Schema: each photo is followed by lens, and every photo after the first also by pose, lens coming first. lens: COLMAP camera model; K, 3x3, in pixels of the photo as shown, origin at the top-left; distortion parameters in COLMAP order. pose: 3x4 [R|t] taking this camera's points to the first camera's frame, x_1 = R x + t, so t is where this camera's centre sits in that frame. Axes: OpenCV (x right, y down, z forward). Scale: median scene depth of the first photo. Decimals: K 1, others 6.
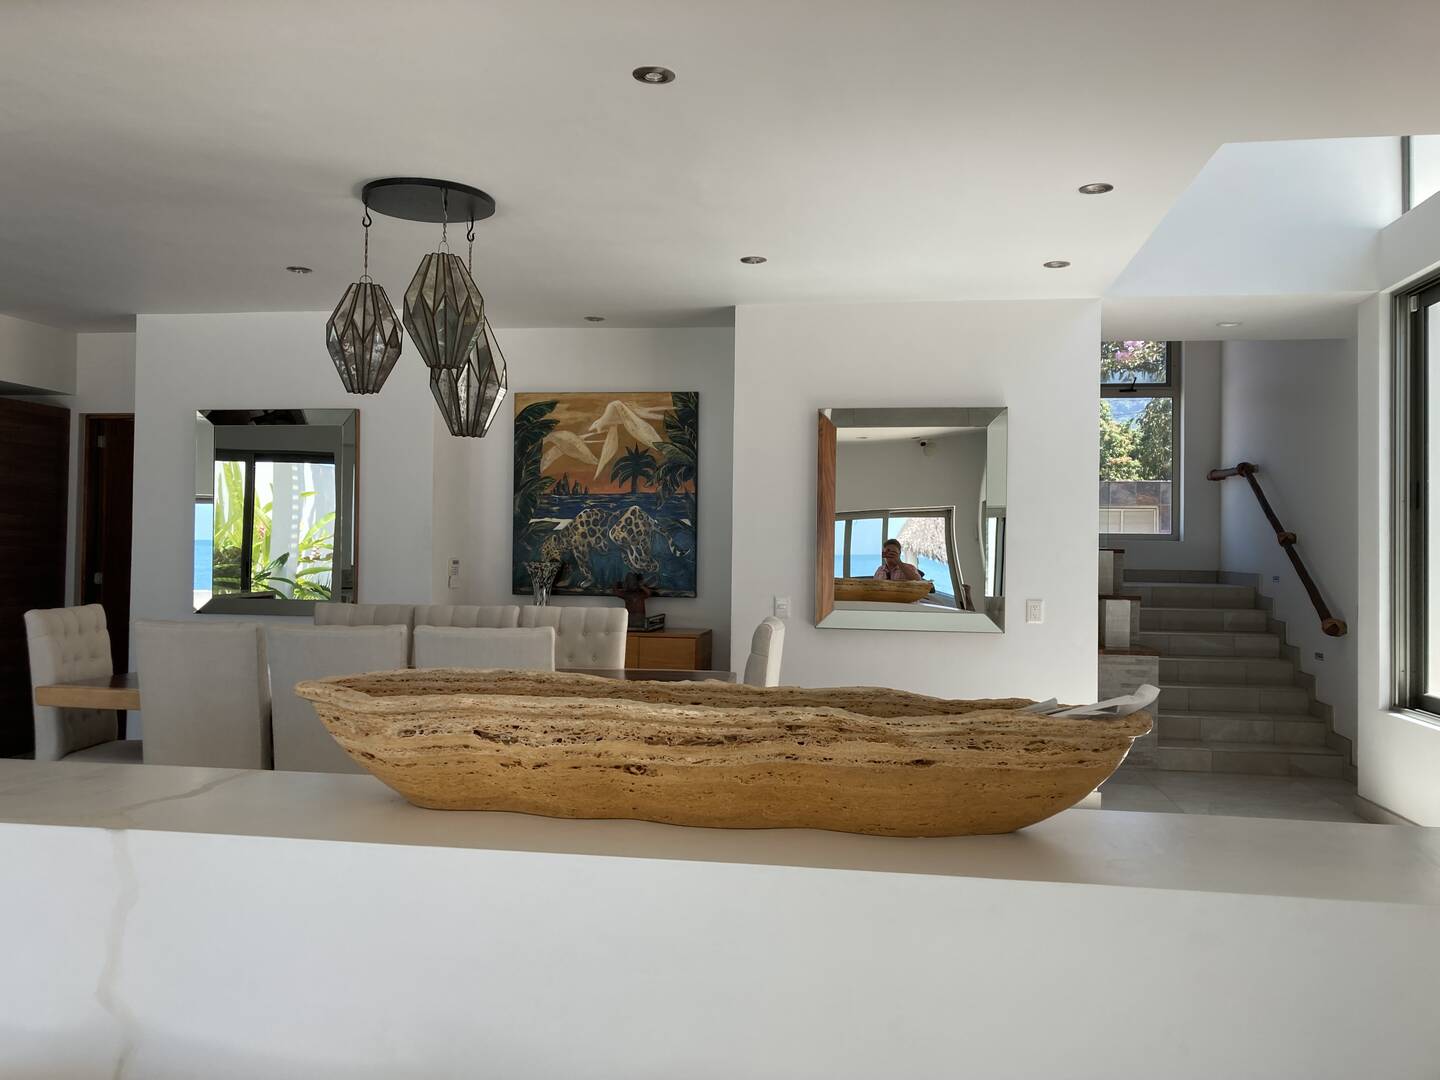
lens RADIAL K [[1167.0, 0, 708.0], [0, 1167.0, 554.3], [0, 0, 1]] dist [0.041431, -0.044698]
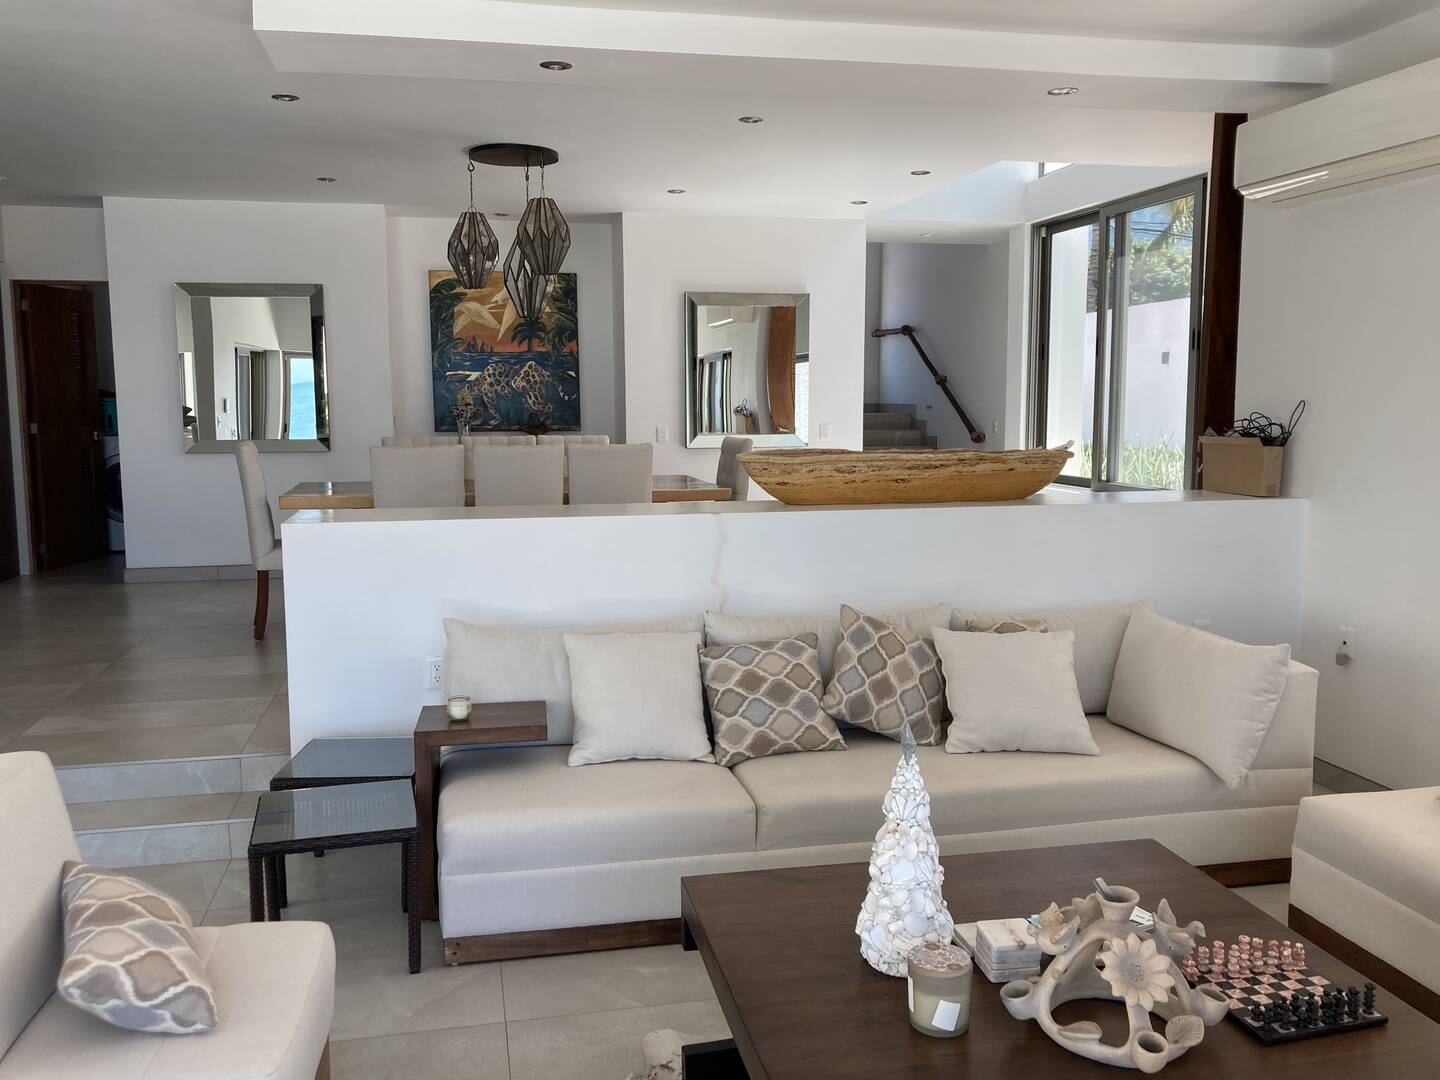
lens RADIAL K [[1167.0, 0, 718.6], [0, 1167.0, 539.4], [0, 0, 1]] dist [0.041431, -0.044698]
pose [[0.932603, -0.062608, 0.355433, -0.344914], [0.018951, 0.991975, 0.125009, -0.003230], [-0.360407, -0.109848, 0.926305, -0.311827]]
